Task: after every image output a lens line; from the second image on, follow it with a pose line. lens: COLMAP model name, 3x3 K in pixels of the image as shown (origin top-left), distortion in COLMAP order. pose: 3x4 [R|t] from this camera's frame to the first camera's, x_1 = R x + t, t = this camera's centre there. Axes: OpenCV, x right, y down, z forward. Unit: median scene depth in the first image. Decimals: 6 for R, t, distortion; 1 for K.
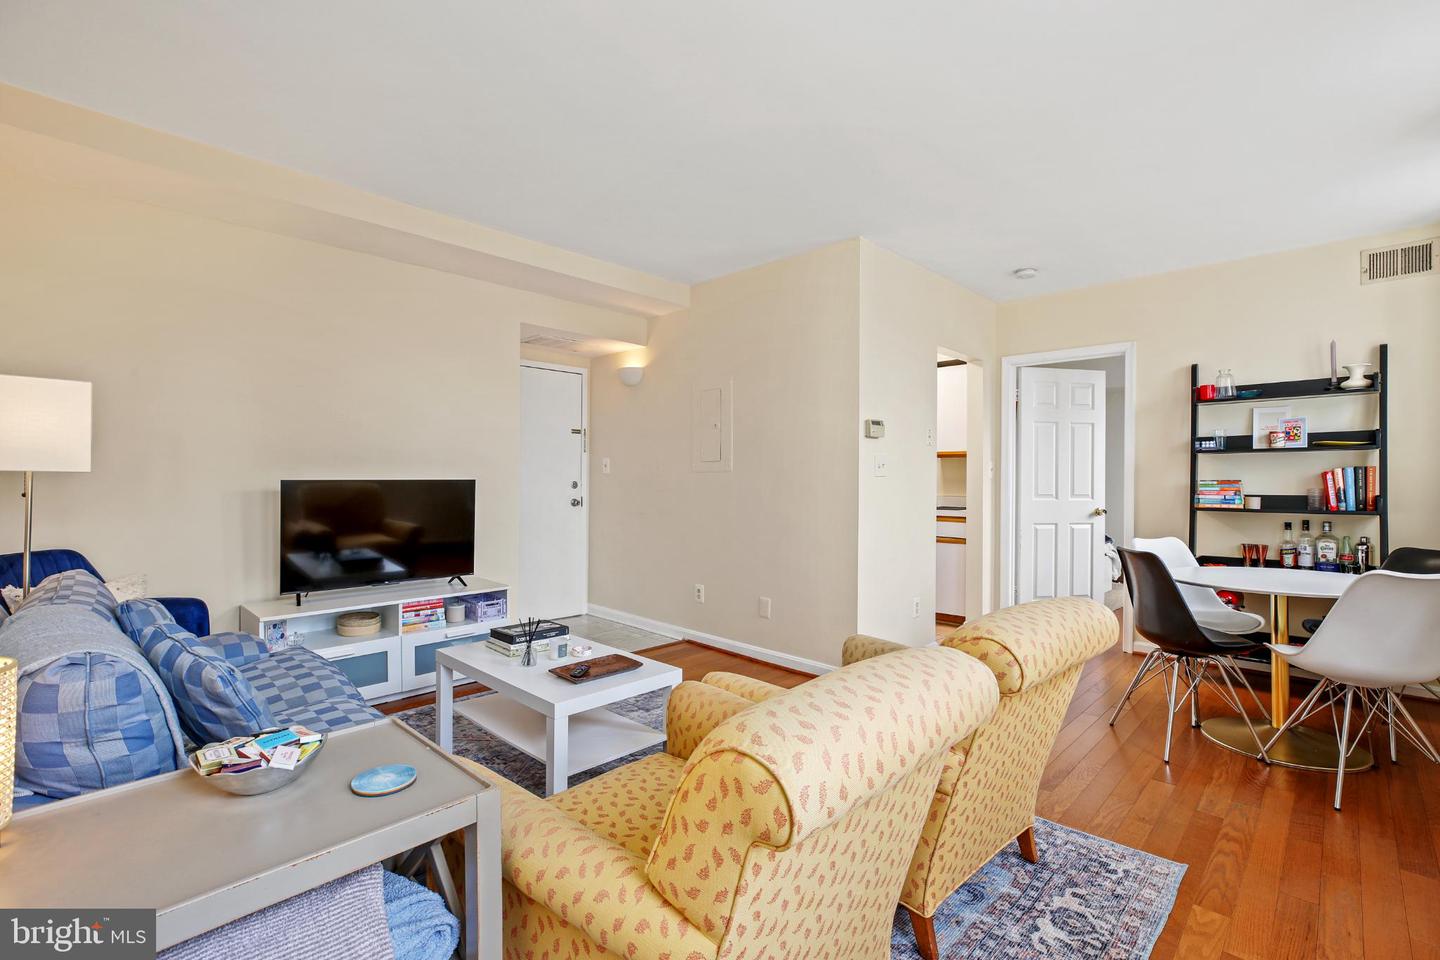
lens RADIAL K [[653.5, 0, 718.0], [0, 653.5, 478.3], [0, 0, 1]] dist [-0.013156, 0.004807]
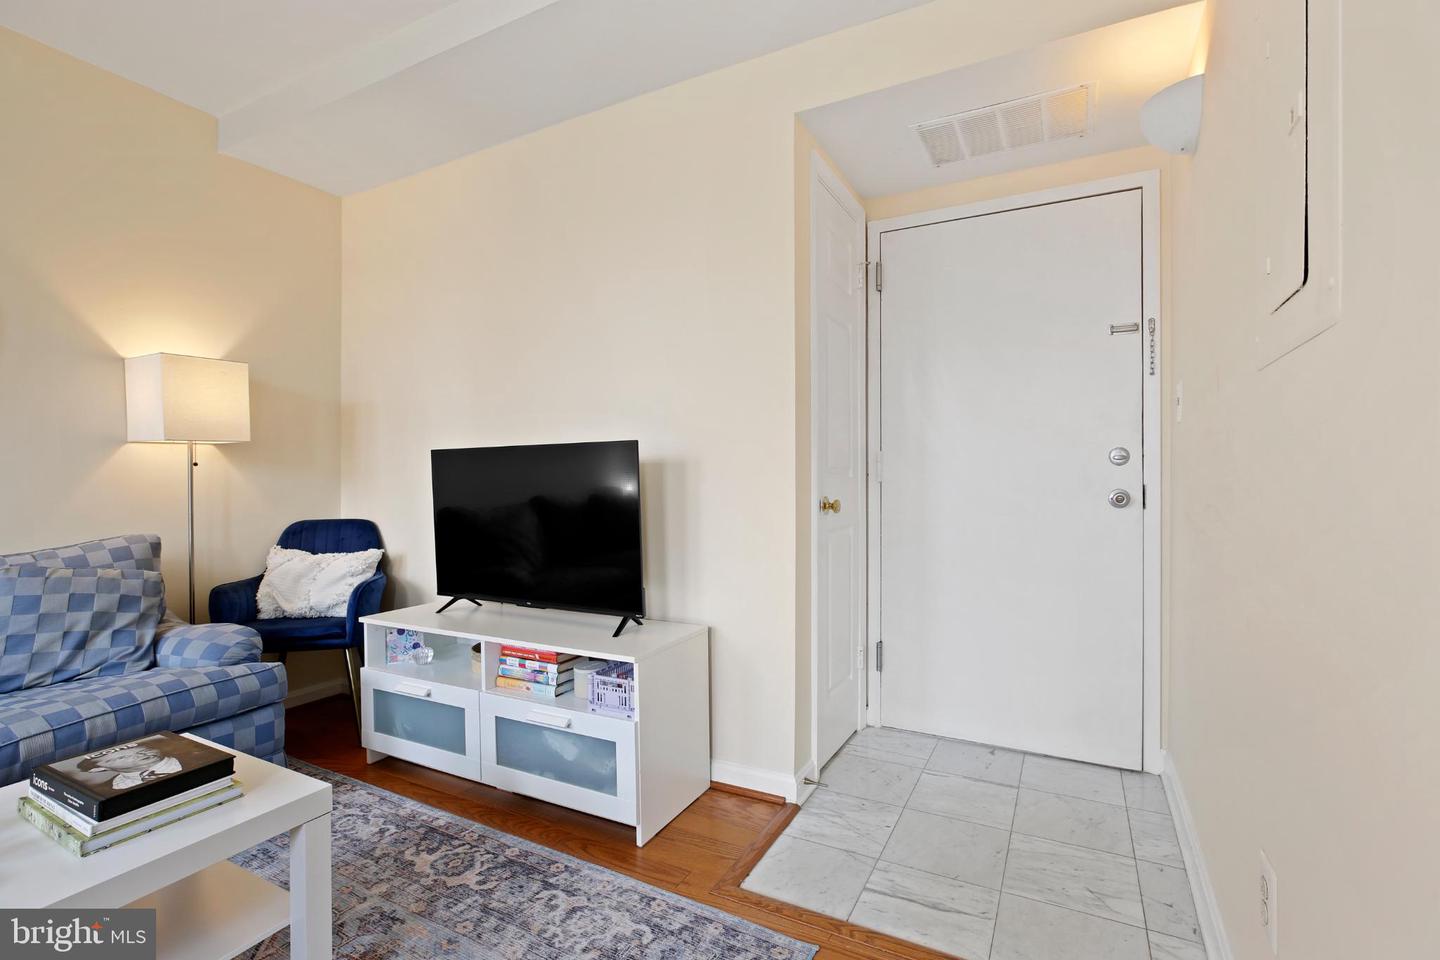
lens RADIAL K [[653.5, 0, 727.9], [0, 653.5, 476.7], [0, 0, 1]] dist [-0.013156, 0.004807]
pose [[0.273982, -0.006686, -0.961711, 0.168708], [0.004634, 0.999973, -0.005631, 0.036157], [0.961724, -0.002914, 0.274006, 0.965157]]
